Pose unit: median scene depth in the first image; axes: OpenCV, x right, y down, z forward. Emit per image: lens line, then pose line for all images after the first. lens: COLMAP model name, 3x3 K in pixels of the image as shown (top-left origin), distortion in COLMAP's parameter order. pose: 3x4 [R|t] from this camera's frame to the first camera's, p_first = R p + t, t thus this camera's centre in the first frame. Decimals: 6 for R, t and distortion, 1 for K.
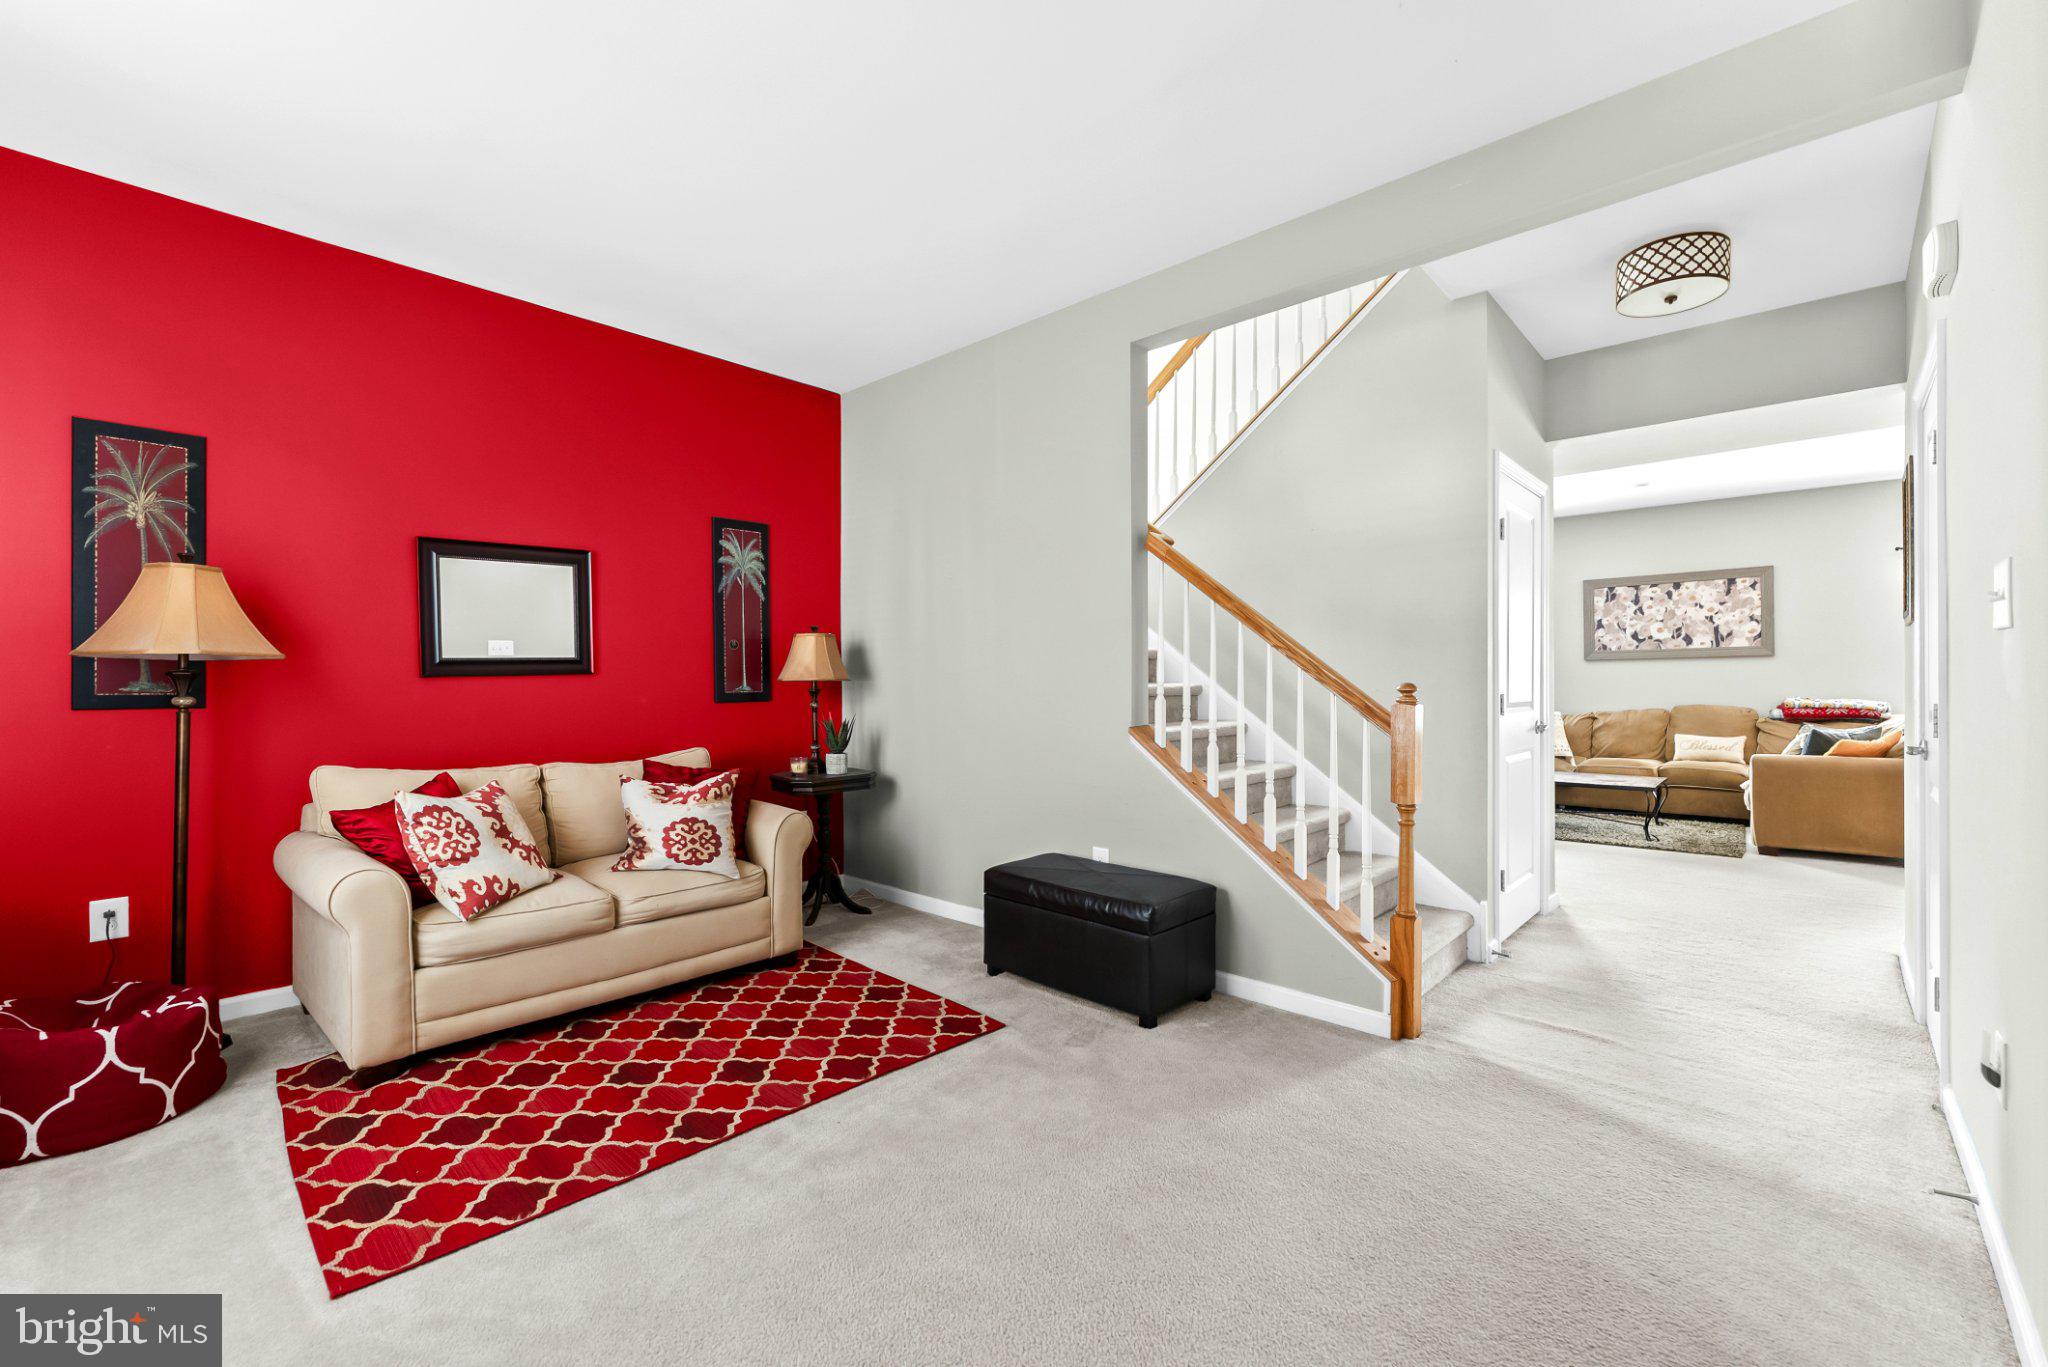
lens RADIAL K [[858.1, 0, 1024.0], [0, 858.1, 682.9], [0, 0, 1]] dist [-0.001293, -0.000341]
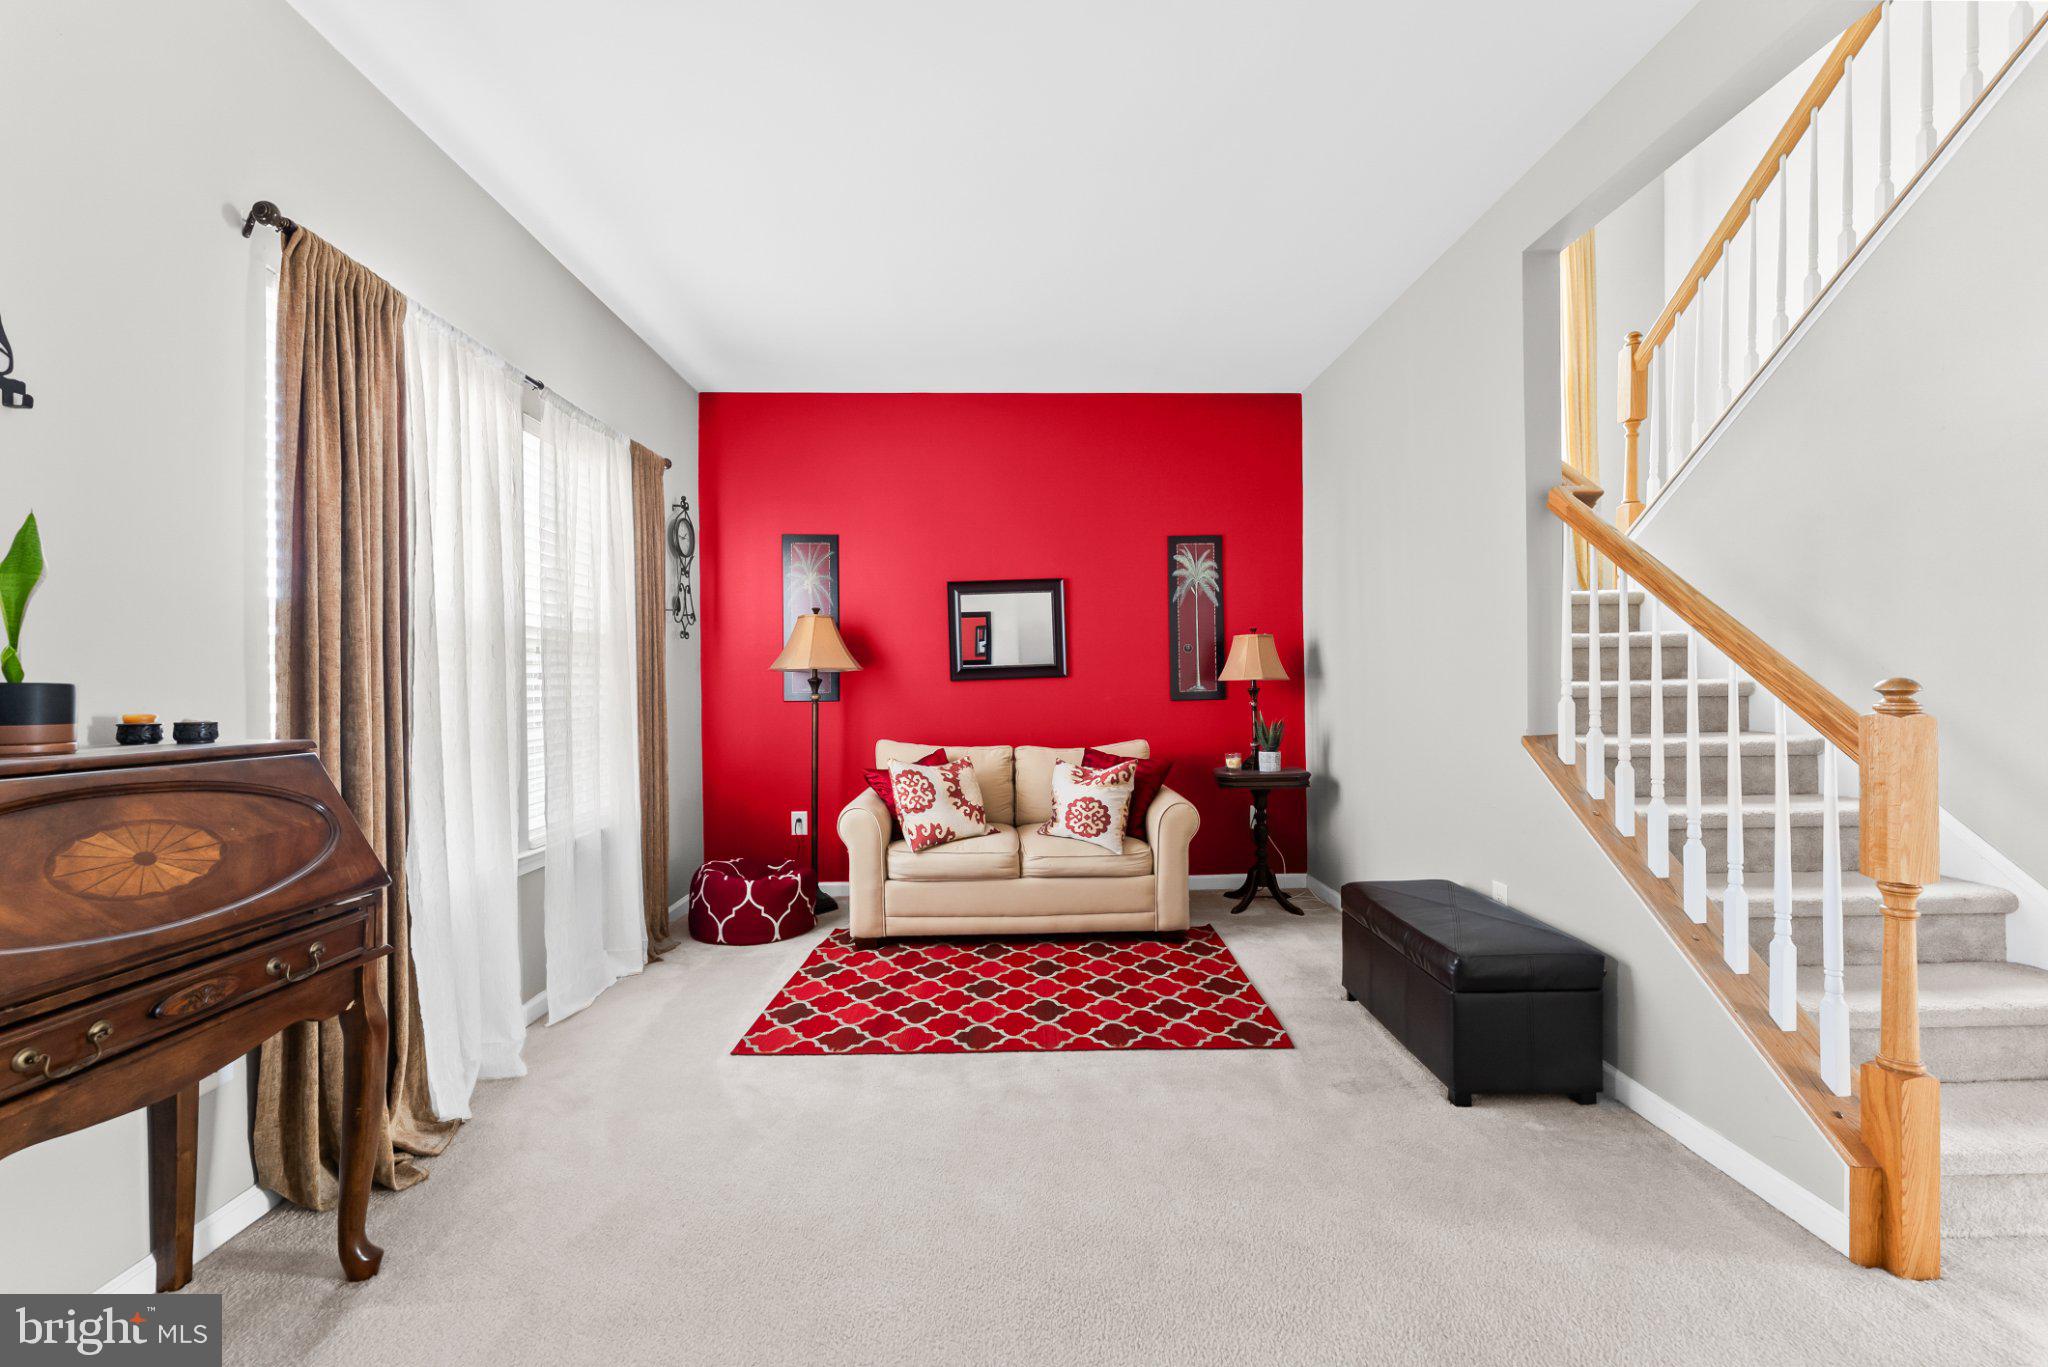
lens RADIAL K [[827.5, 0, 1027.0], [0, 827.5, 682.4], [0, 0, 1]] dist [-0.001738, -0.000052]
pose [[0.698243, -0.006753, -0.715829, 0.417901], [0.007895, 0.999967, -0.001733, -0.000712], [0.715817, -0.004441, 0.698274, 0.157950]]
